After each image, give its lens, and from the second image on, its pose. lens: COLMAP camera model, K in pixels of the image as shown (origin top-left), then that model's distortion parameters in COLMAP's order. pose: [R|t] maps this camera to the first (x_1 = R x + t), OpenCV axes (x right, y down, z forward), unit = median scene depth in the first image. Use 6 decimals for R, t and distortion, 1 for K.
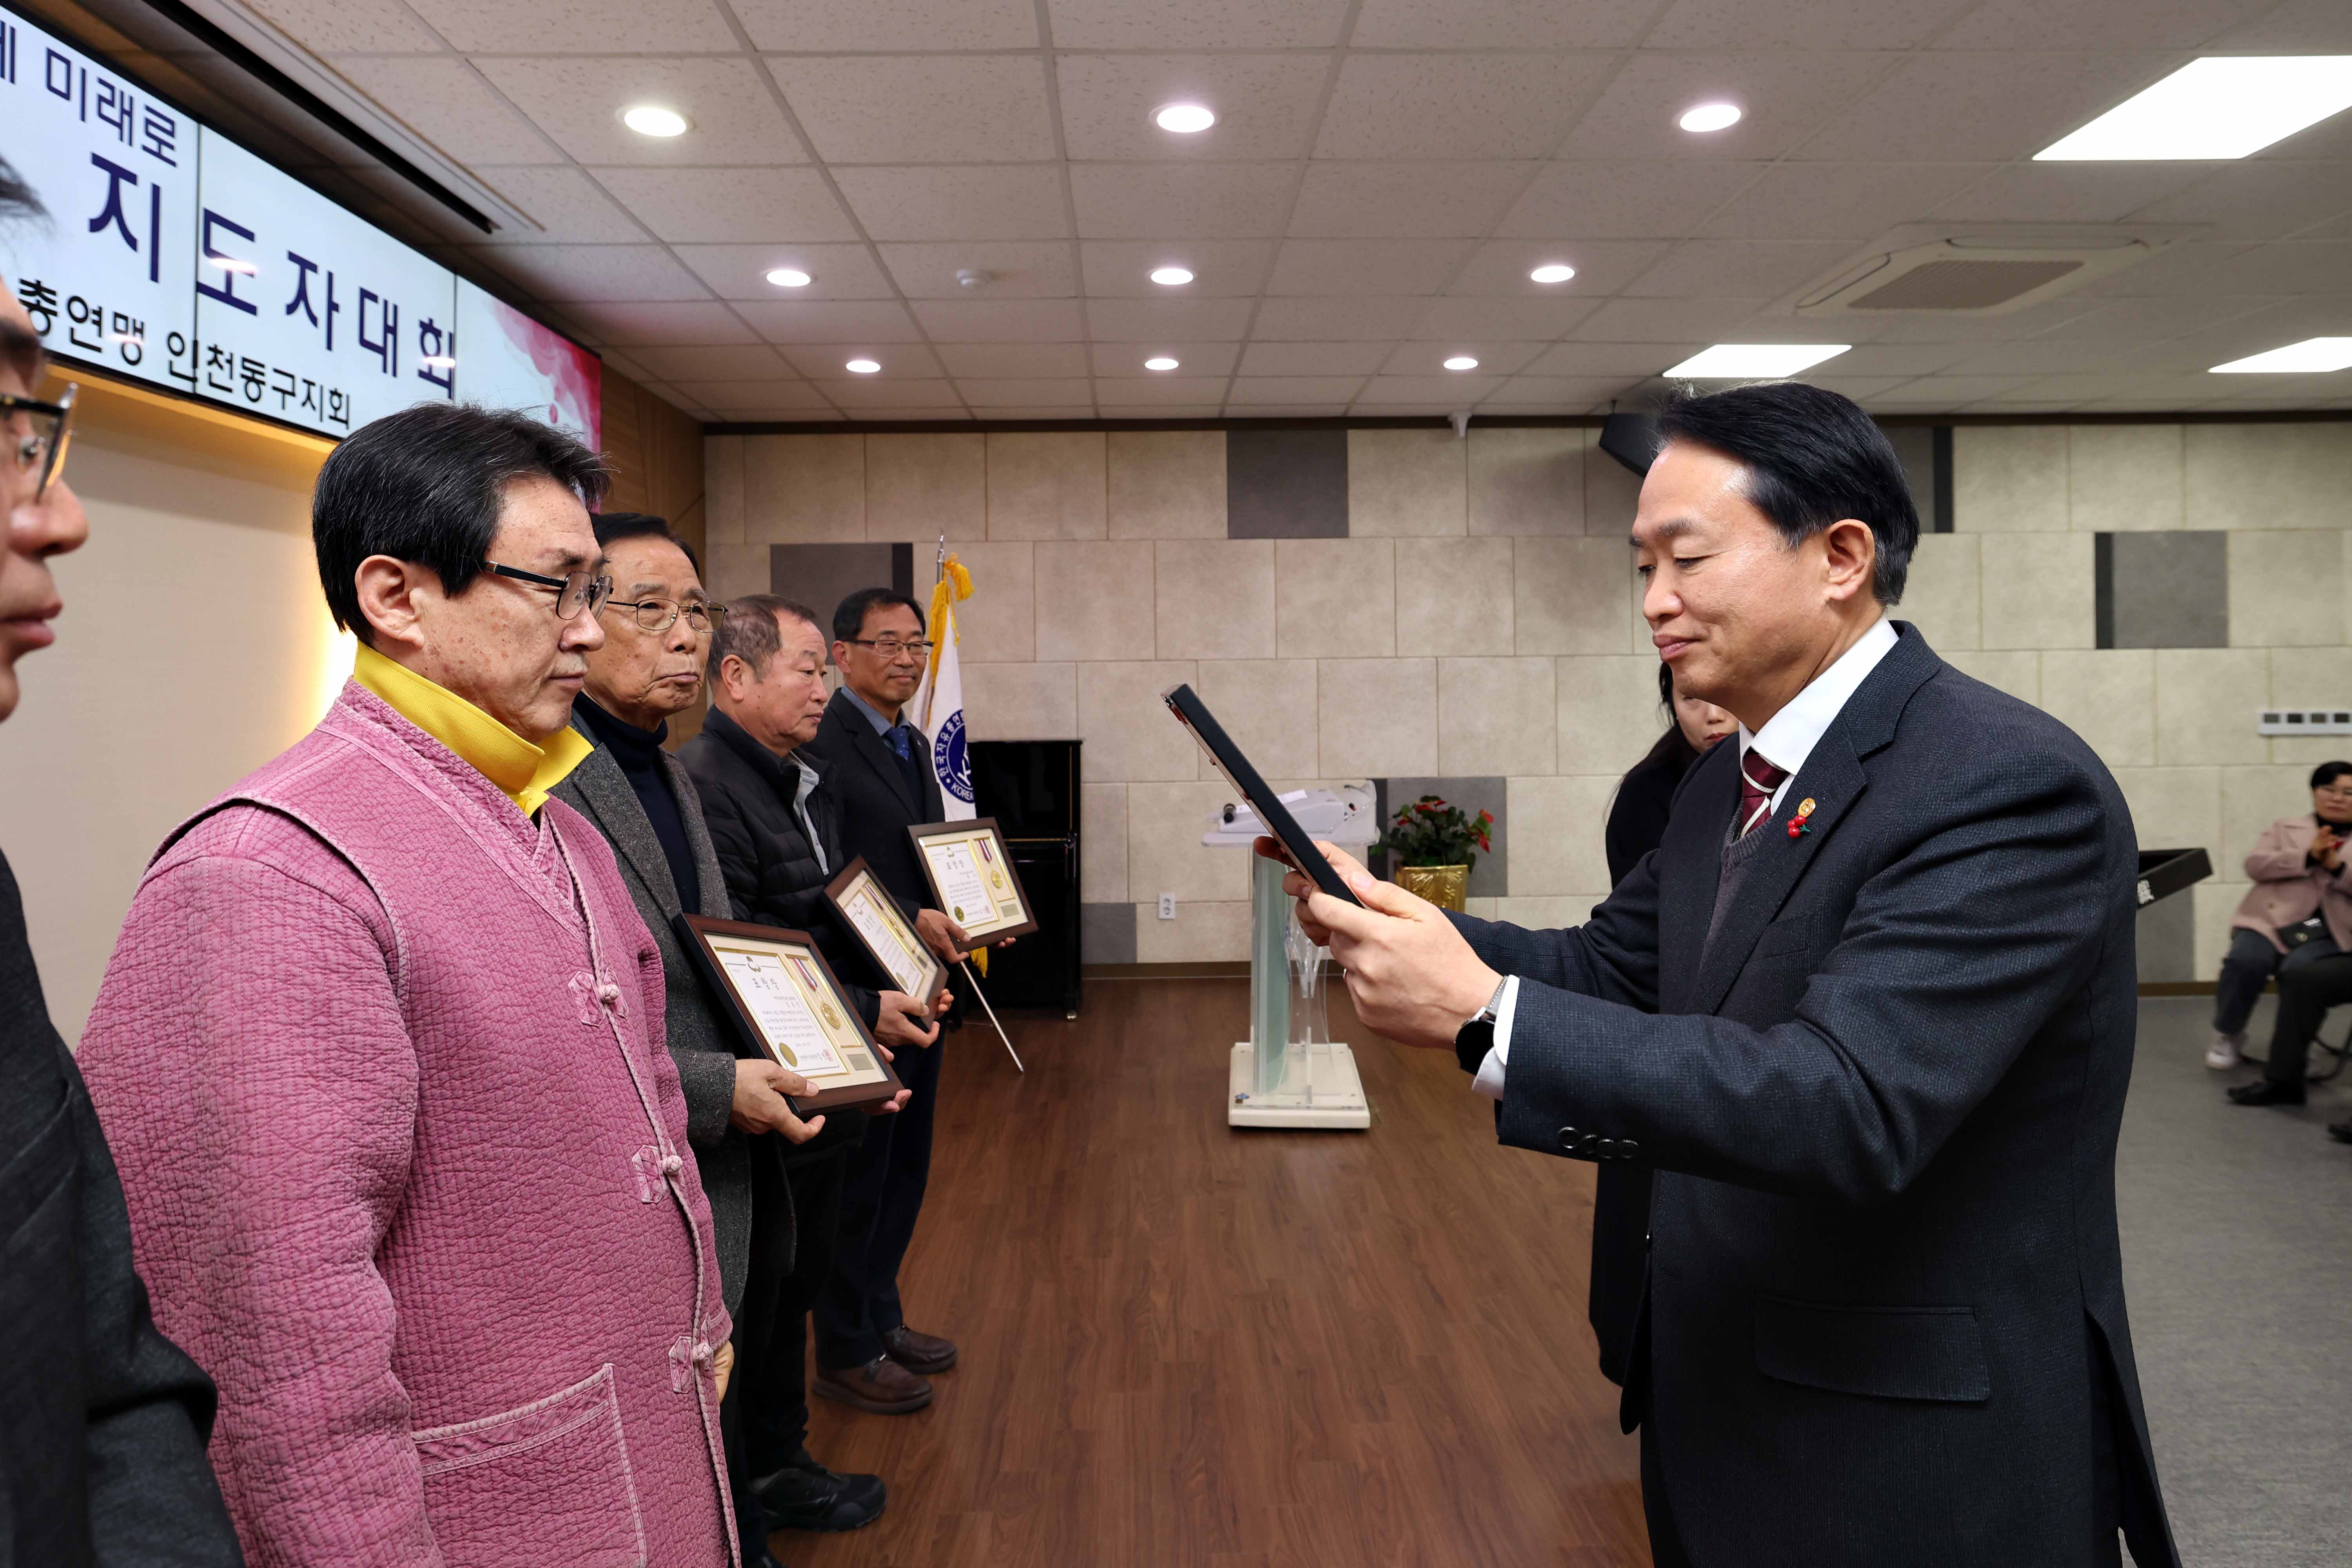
lens RADIAL K [[1366.9, 0, 1163.2], [0, 1366.9, 690.0], [0, 0, 1]] dist [-0.037250, 0.028015]
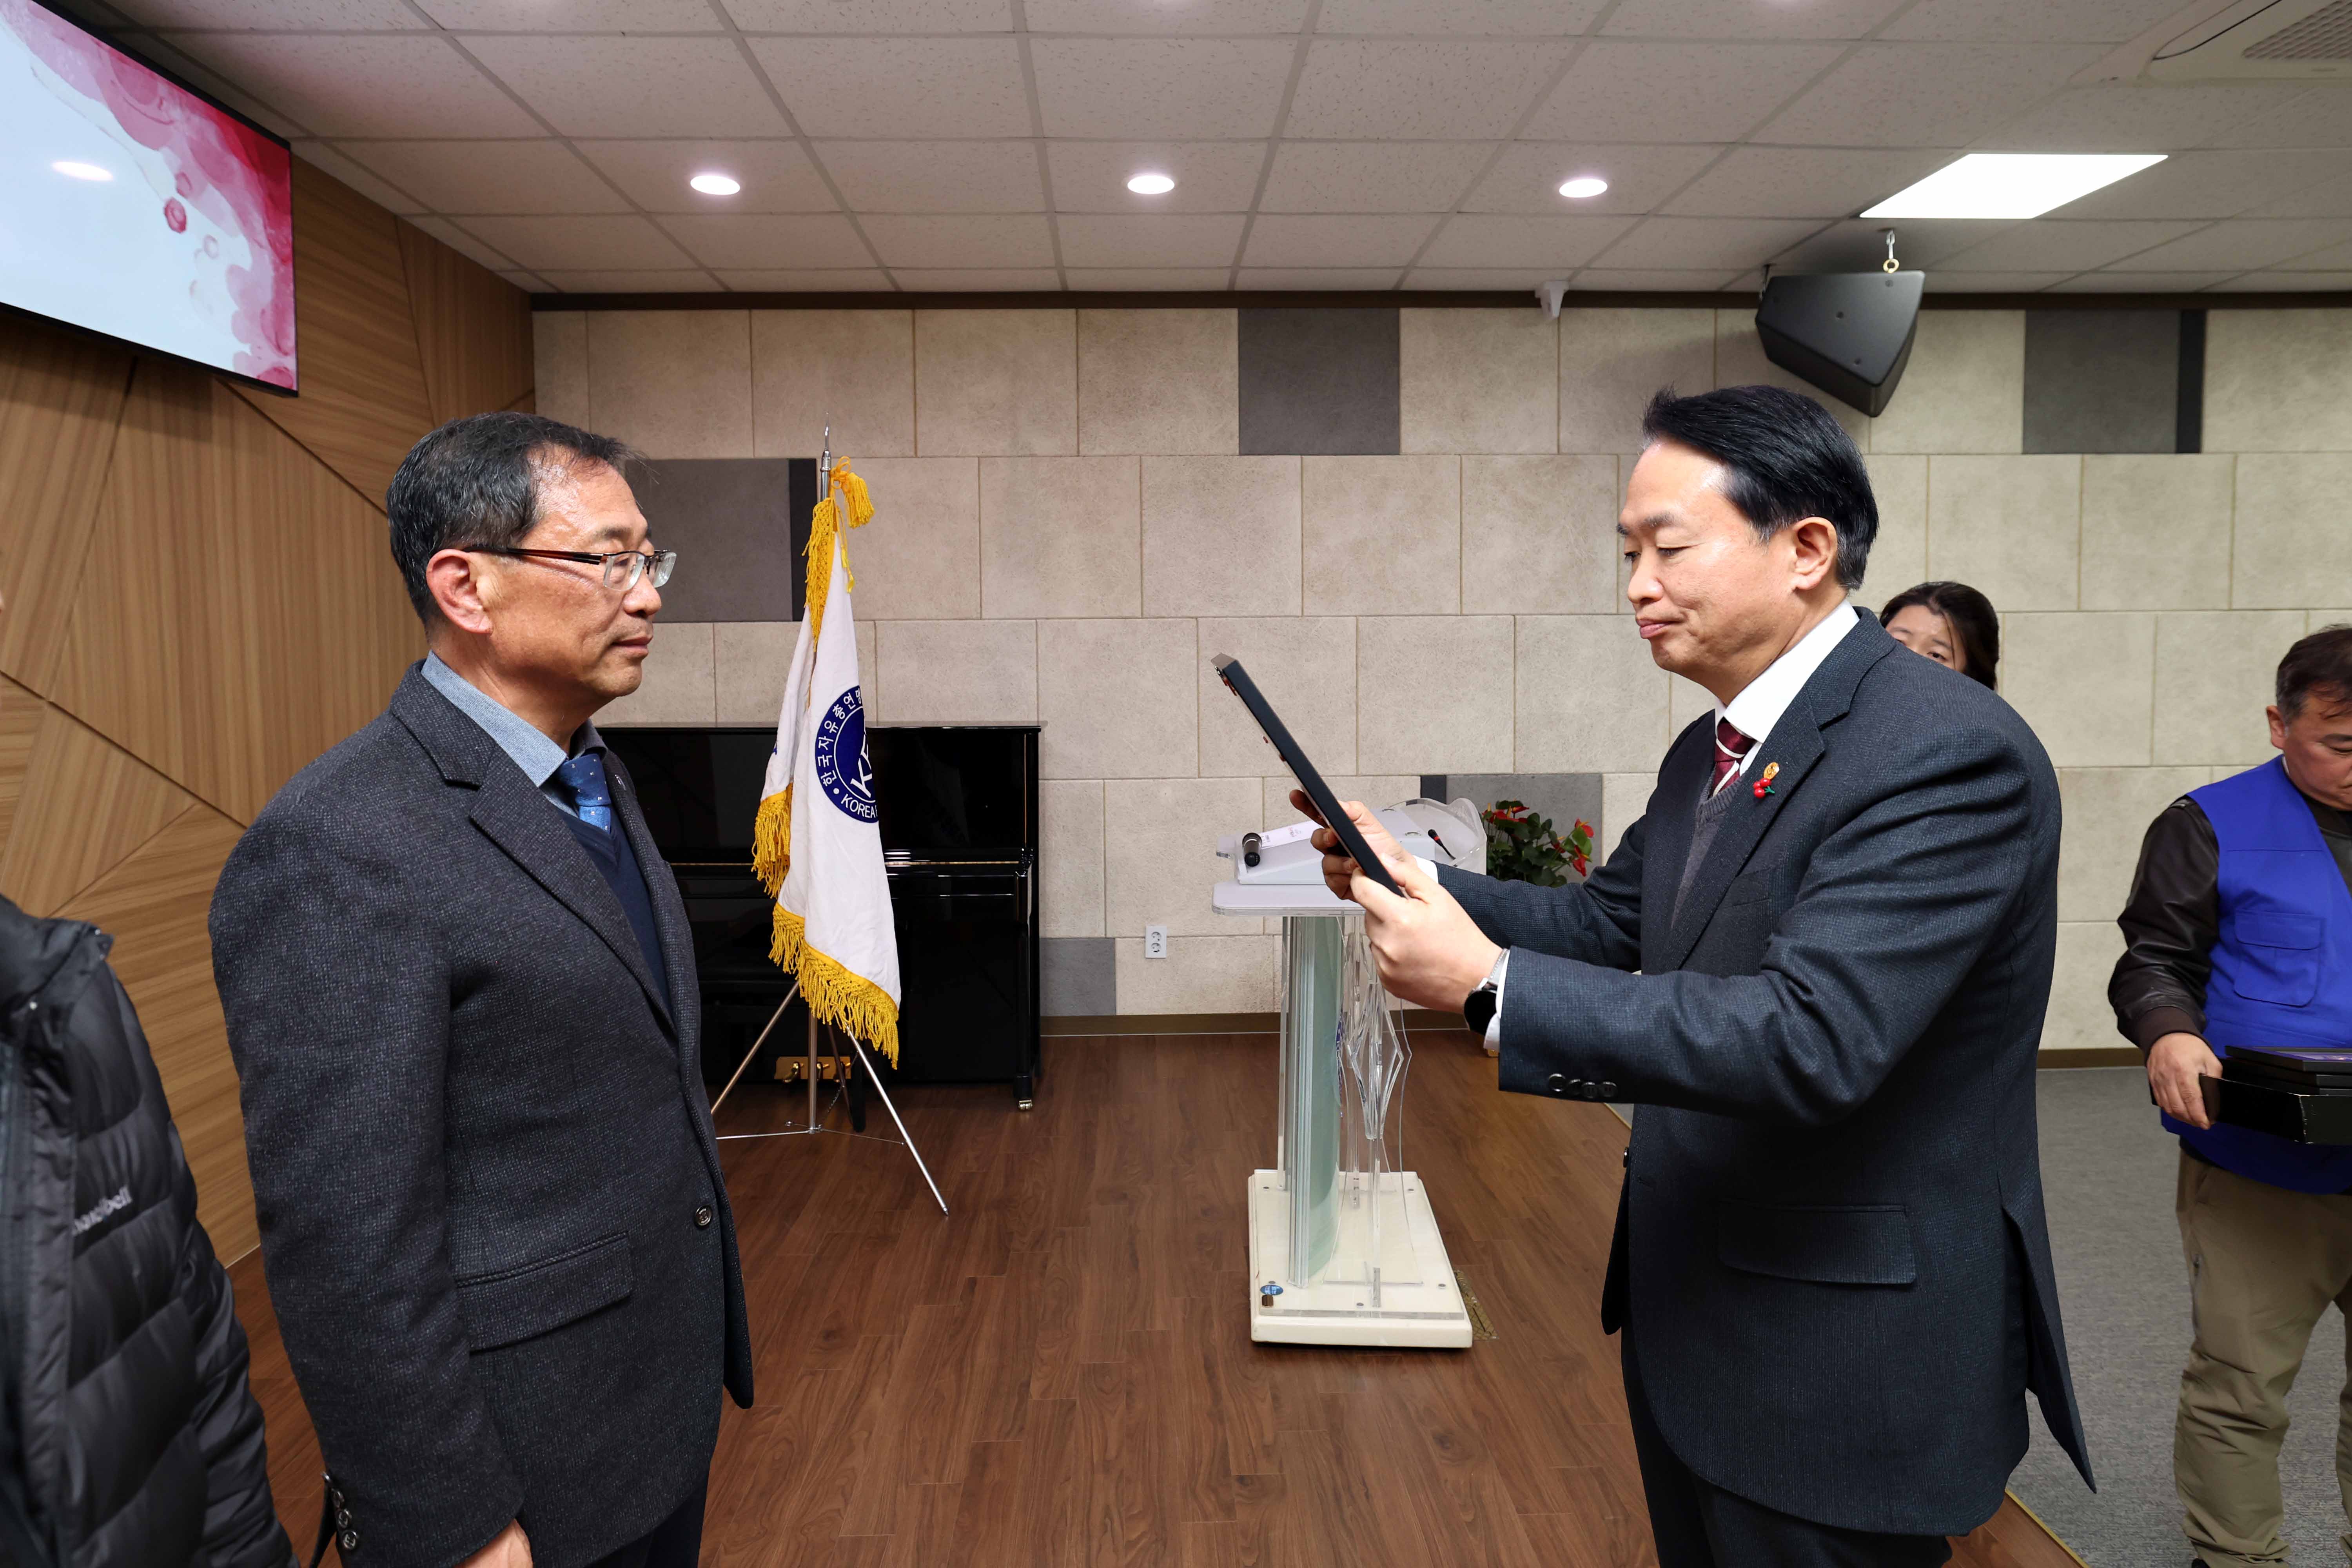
lens RADIAL K [[1366.9, 0, 1160.0], [0, 1366.9, 723.4], [0, 0, 1]] dist [-0.037250, 0.028015]
pose [[0.999981, 0.002981, 0.005443, 0.000798], [-0.003260, 0.998636, 0.052117, -0.004222], [-0.005280, -0.052134, 0.998626, 0.383416]]
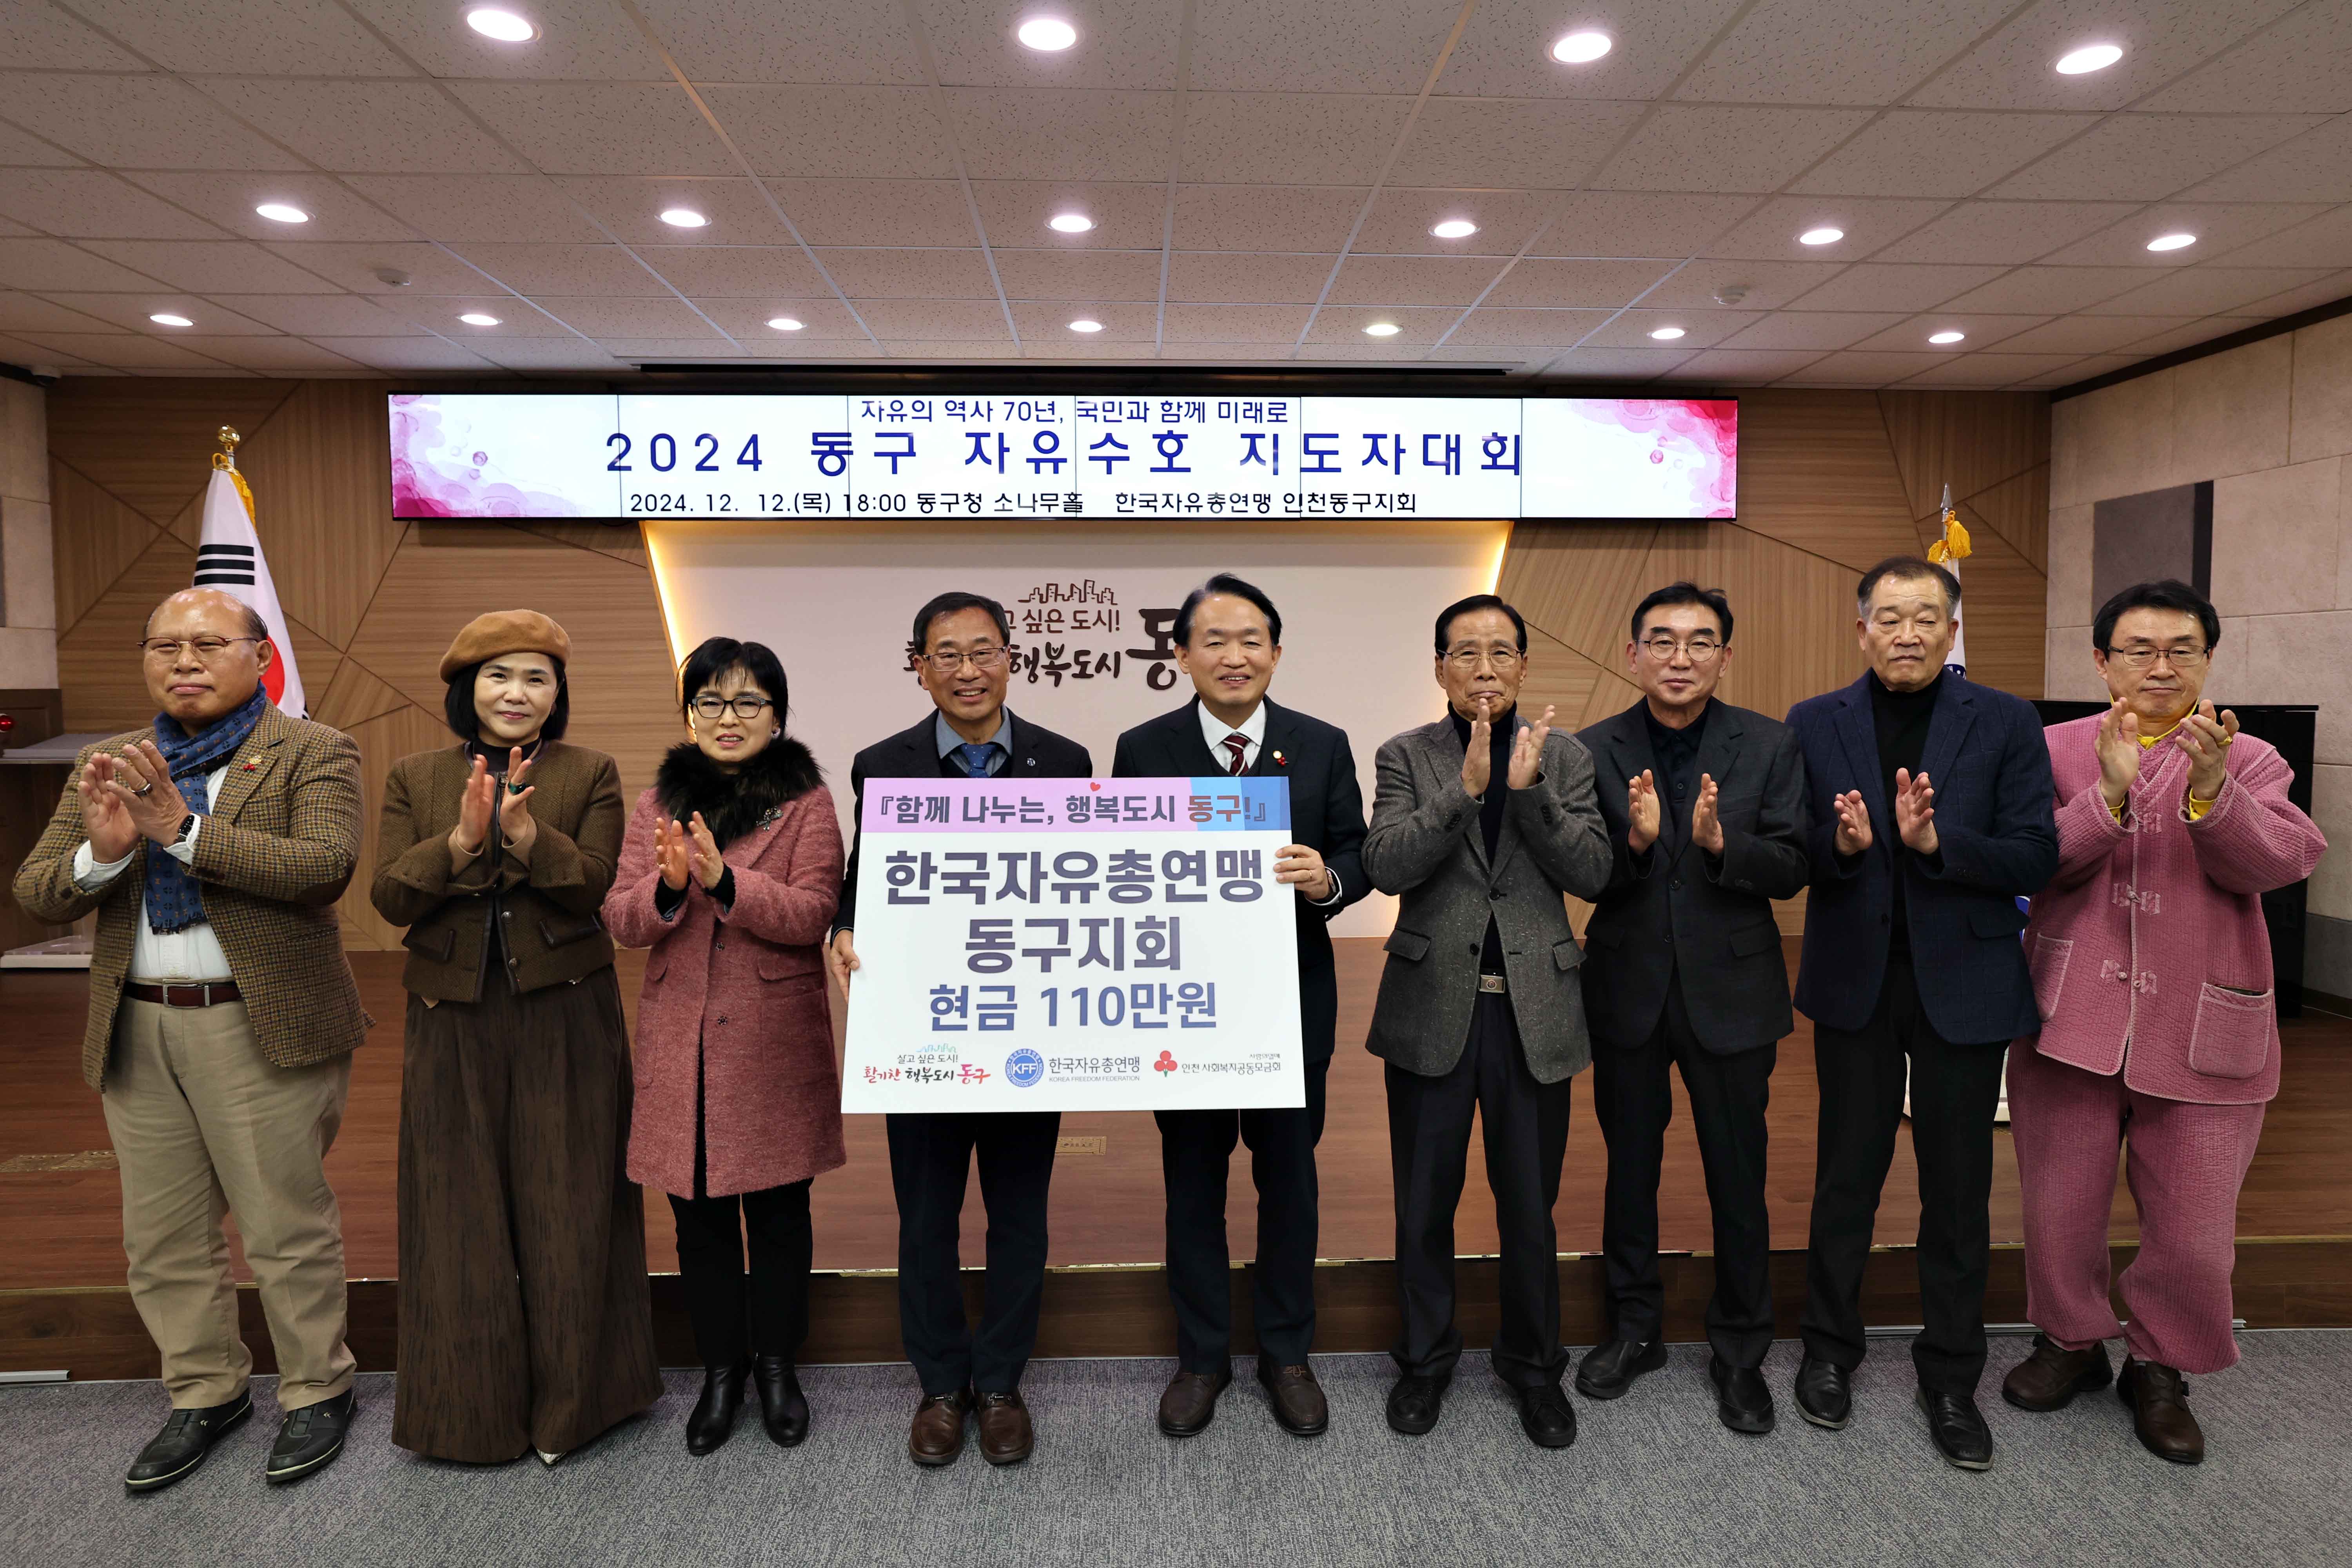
lens RADIAL K [[1292.0, 0, 1194.5], [0, 1292.0, 741.4], [0, 0, 1]] dist [-0.044320, 0.025094]
pose [[0.030924, 0.053627, -0.998082, 0.959229], [-0.001979, 0.998561, 0.053591, 0.026939], [0.999520, 0.000318, 0.030986, 0.493670]]
